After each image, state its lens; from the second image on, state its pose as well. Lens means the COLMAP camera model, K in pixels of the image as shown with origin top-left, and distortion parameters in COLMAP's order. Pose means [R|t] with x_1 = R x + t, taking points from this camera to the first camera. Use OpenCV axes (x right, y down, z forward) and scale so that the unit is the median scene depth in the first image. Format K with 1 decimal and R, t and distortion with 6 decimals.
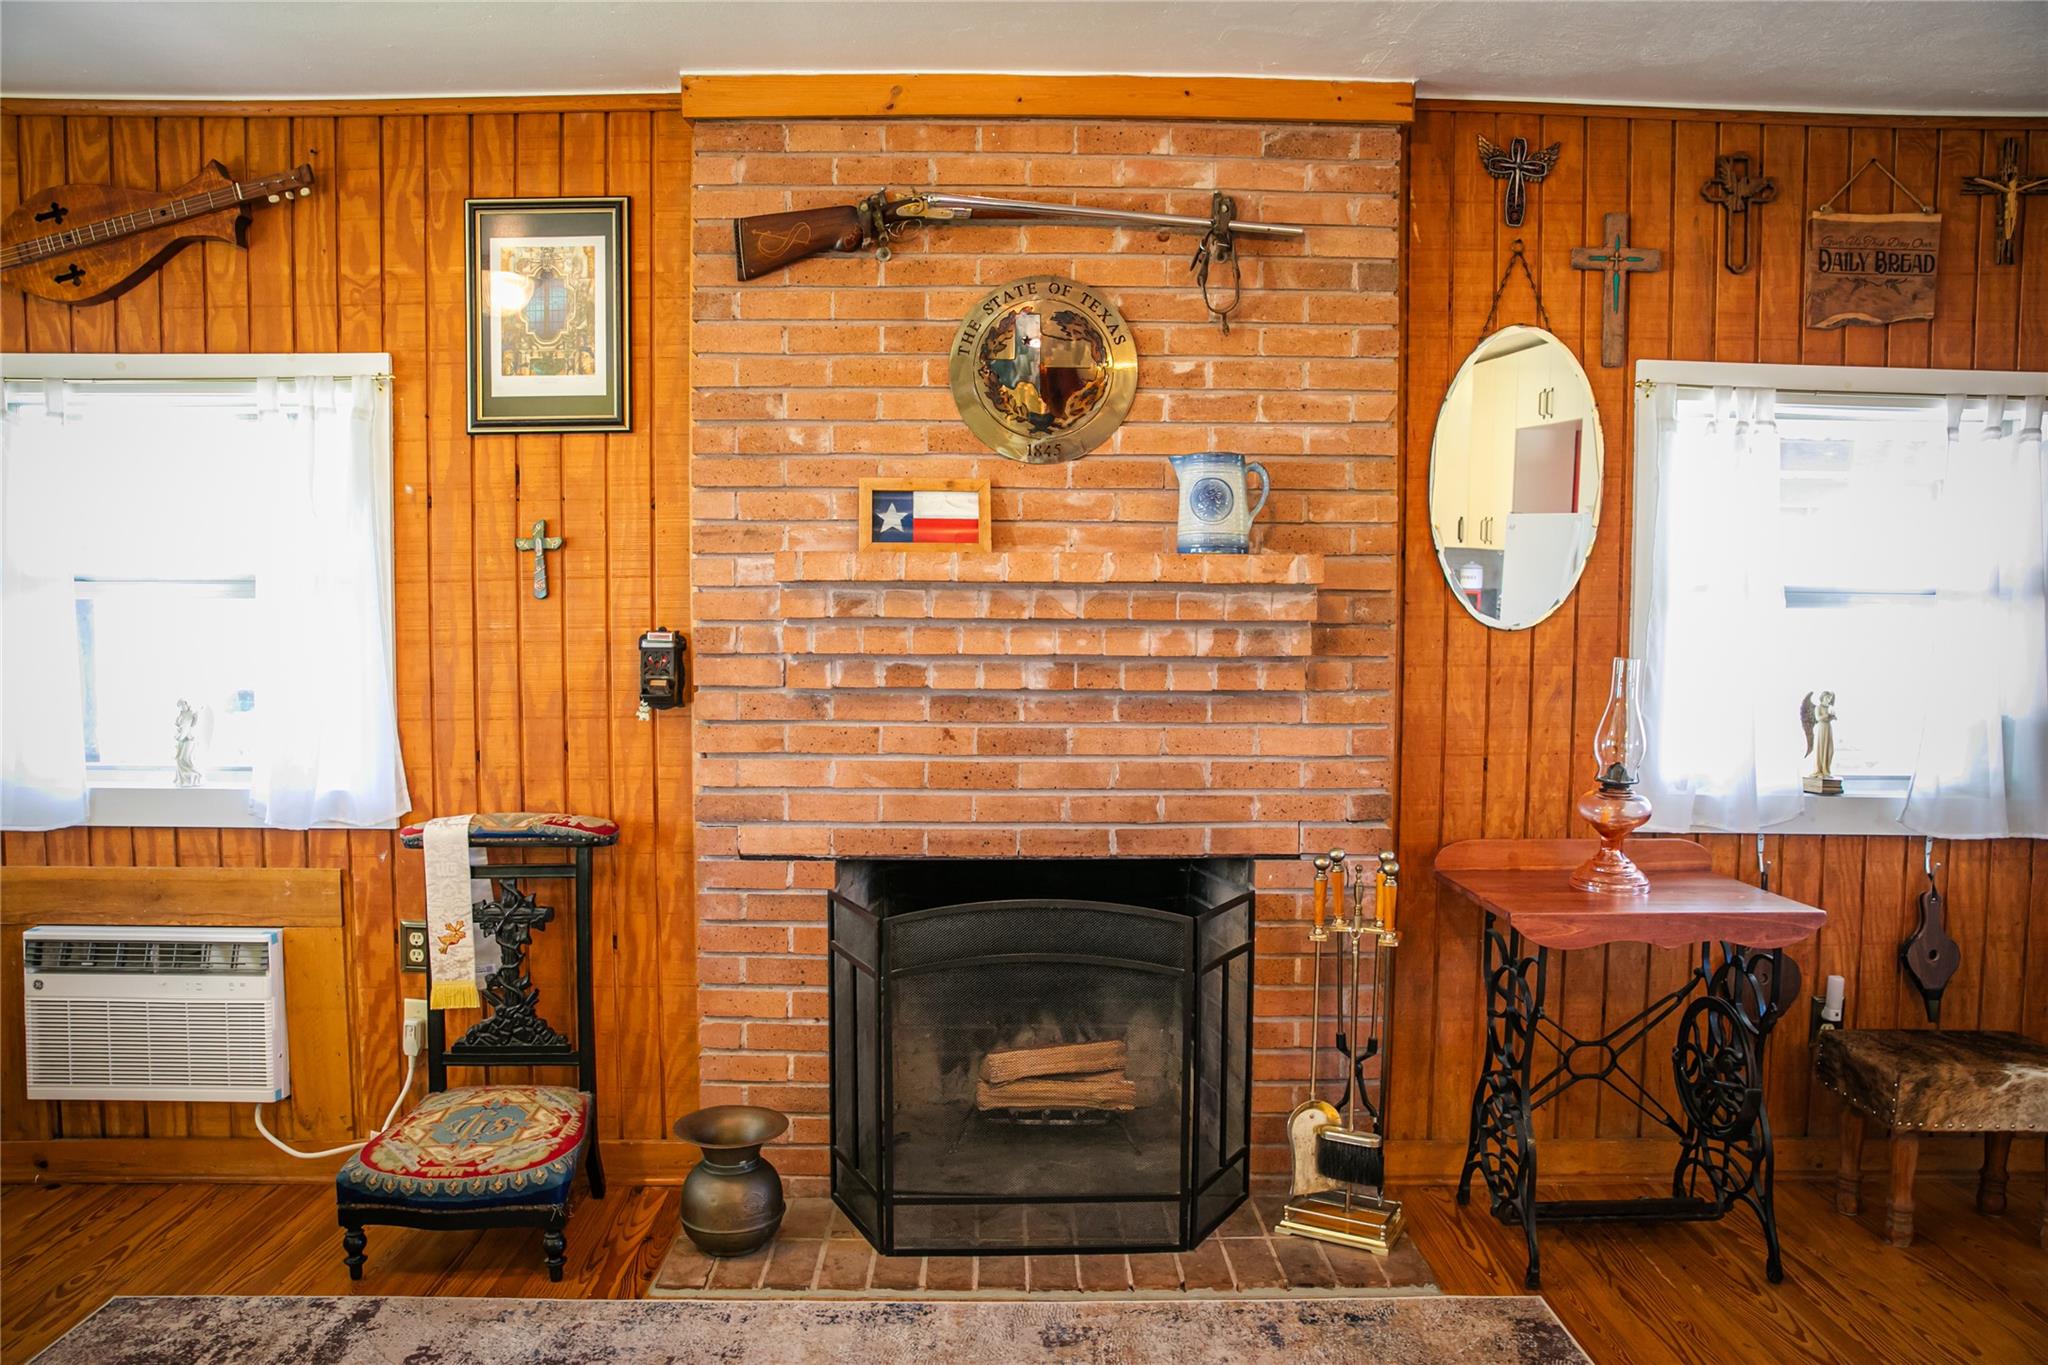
lens RADIAL K [[1348.8, 0, 1027.7], [0, 1348.8, 715.6], [0, 0, 1]] dist [-0.068838, 0.058320]
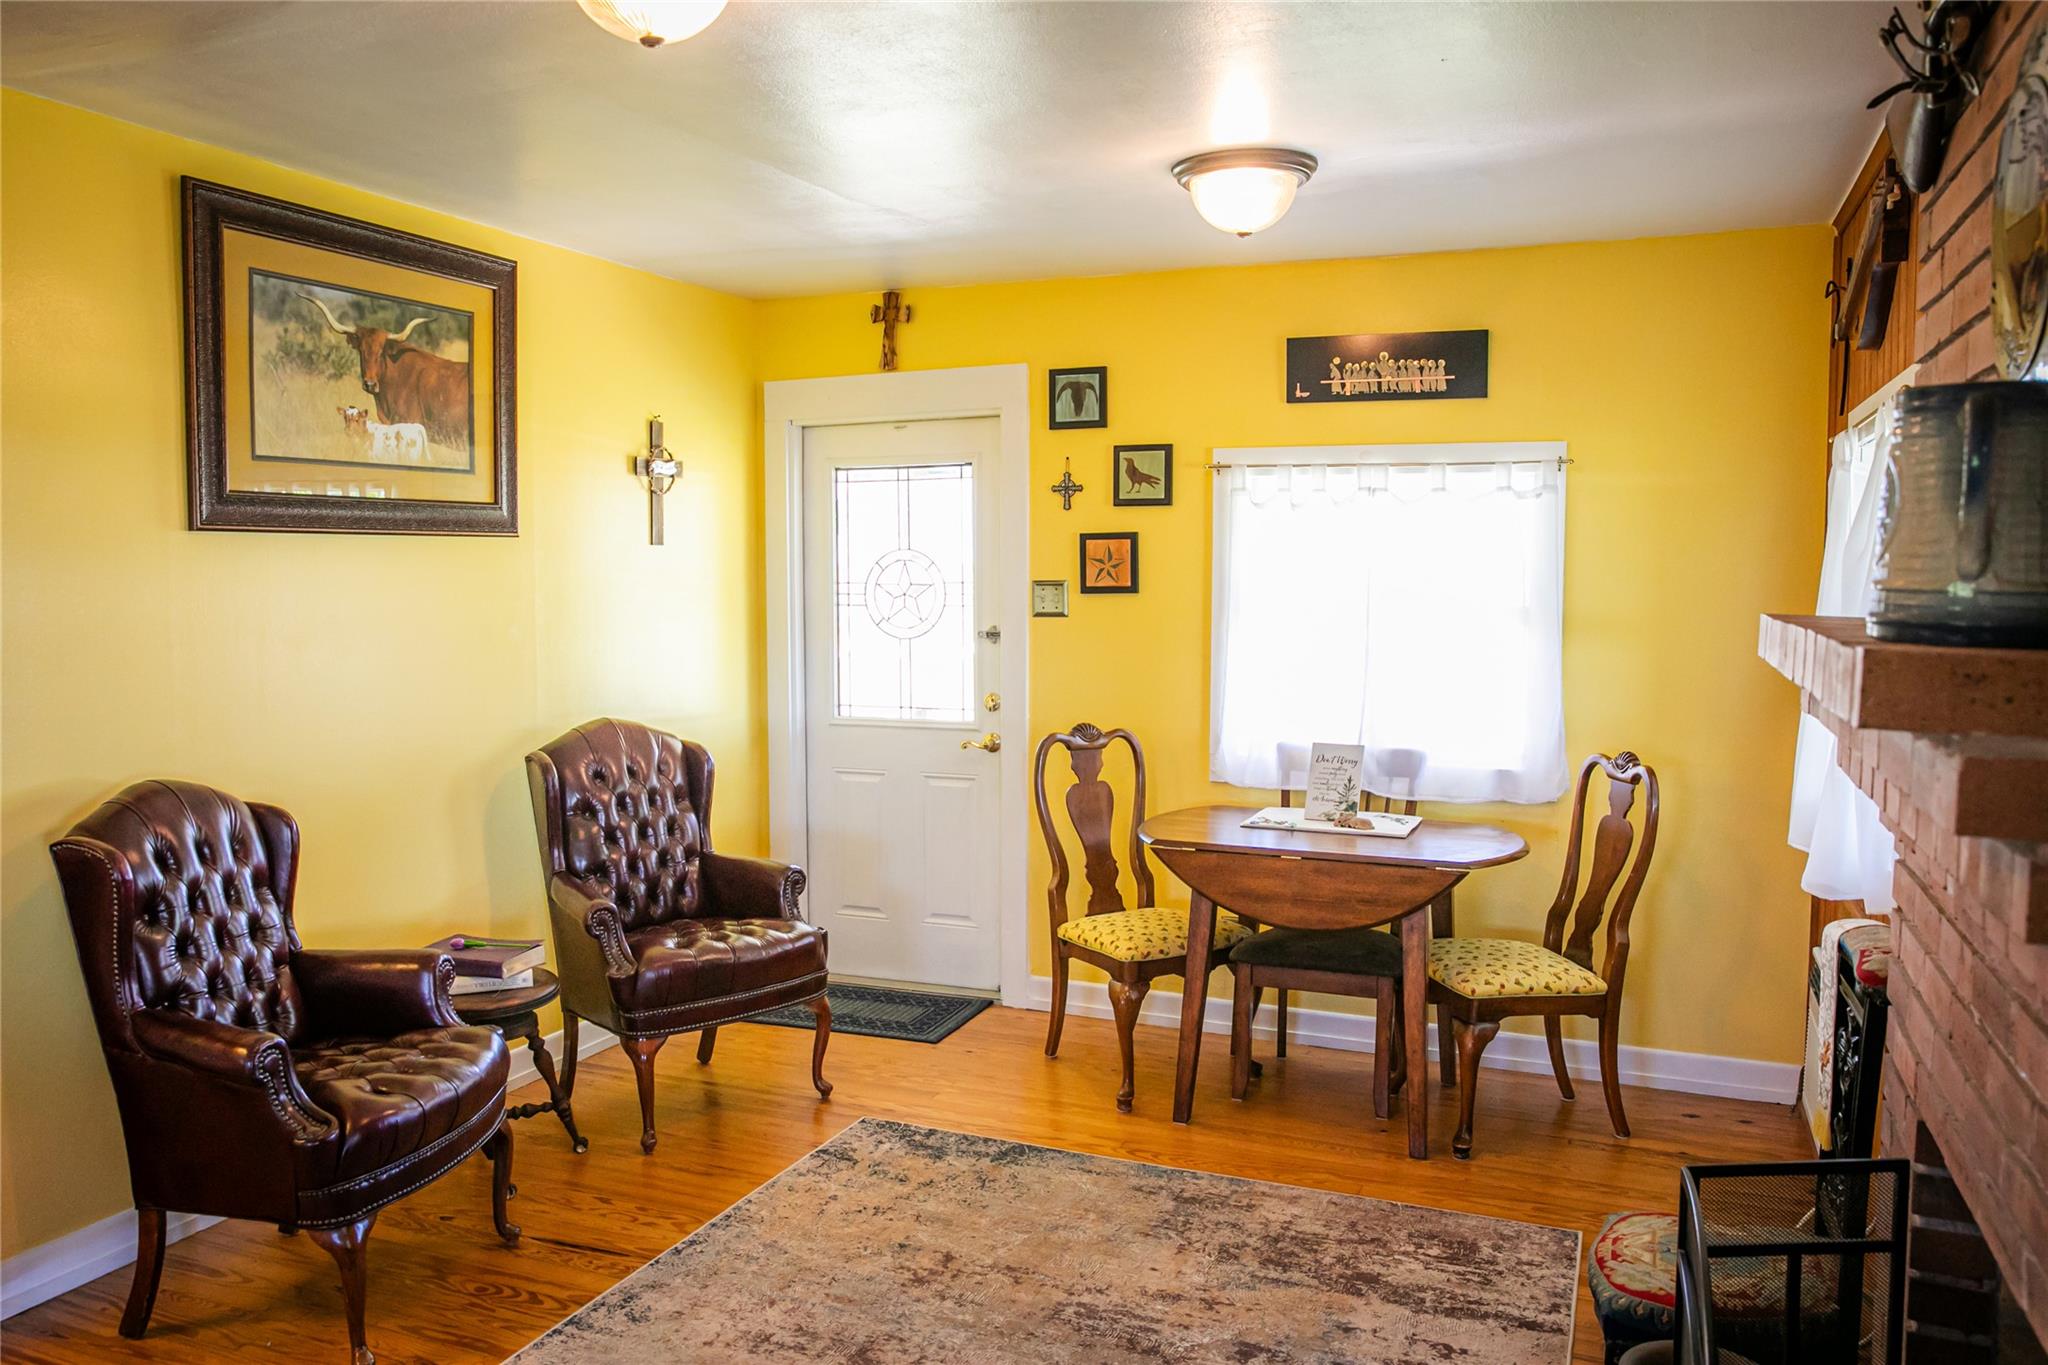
lens RADIAL K [[1588.6, 0, 1019.9], [0, 1588.6, 711.9], [0, 0, 1]] dist [-0.054206, 0.000336]
pose [[-0.389984, 0.077703, -0.917537, 0.650116], [-0.073641, 0.990610, 0.115191, -0.125413], [0.917872, 0.112491, -0.380600, 0.878463]]
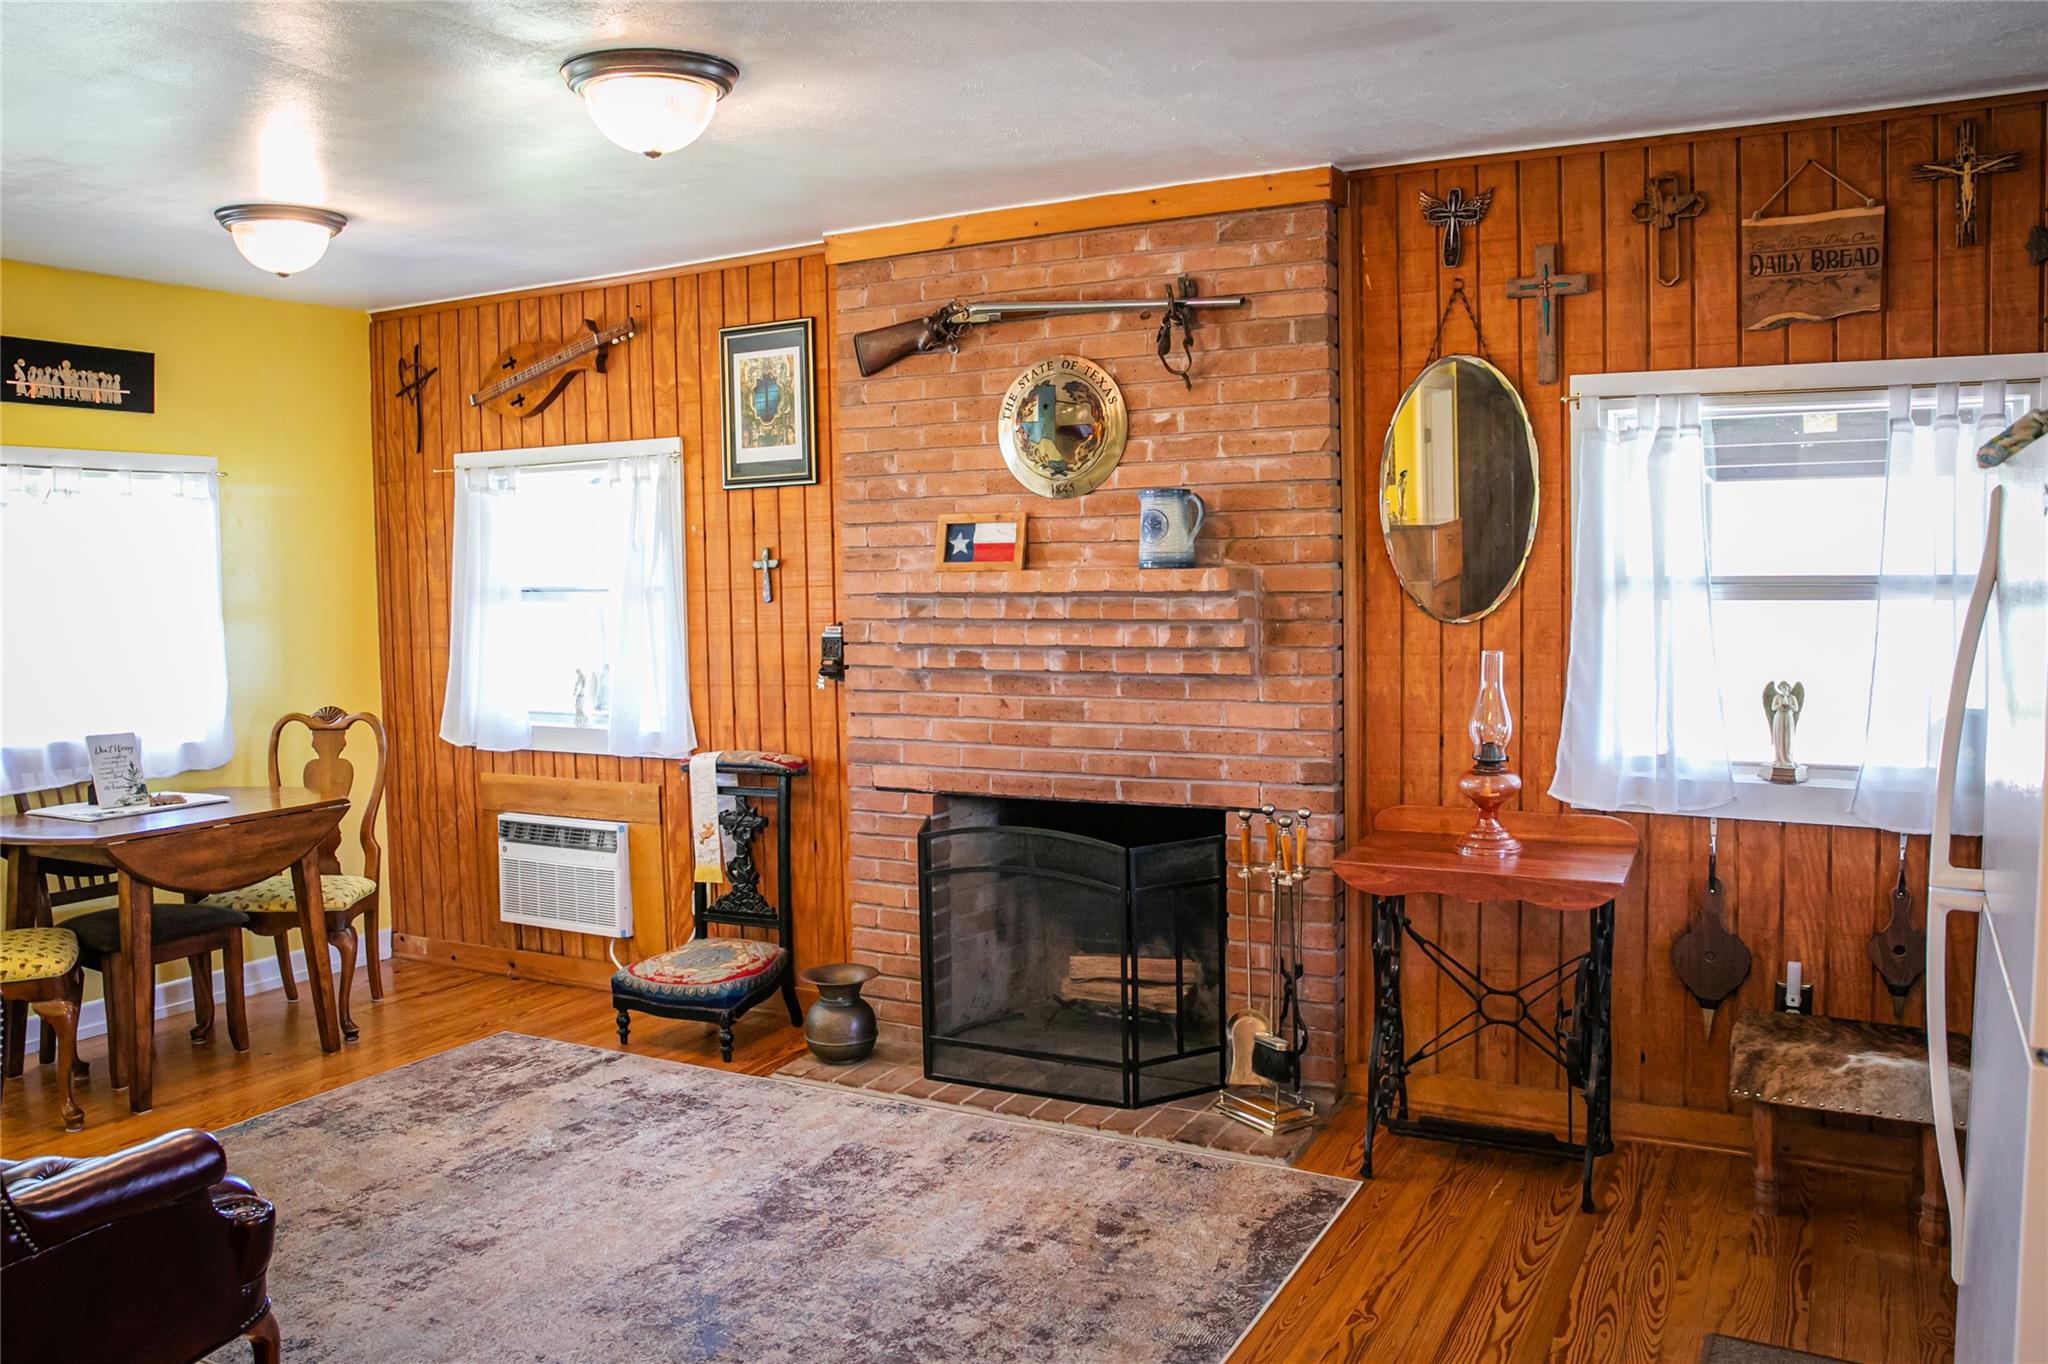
lens RADIAL K [[1549.9, 0, 1024.0], [0, 1549.9, 682.0], [0, 0, 1]] dist [-0.008490, 0.000919]
pose [[0.879712, 0.016693, -0.475213, 0.684750], [-0.013177, 0.999856, 0.010729, -0.024174], [0.475324, -0.003176, 0.879805, -0.338589]]
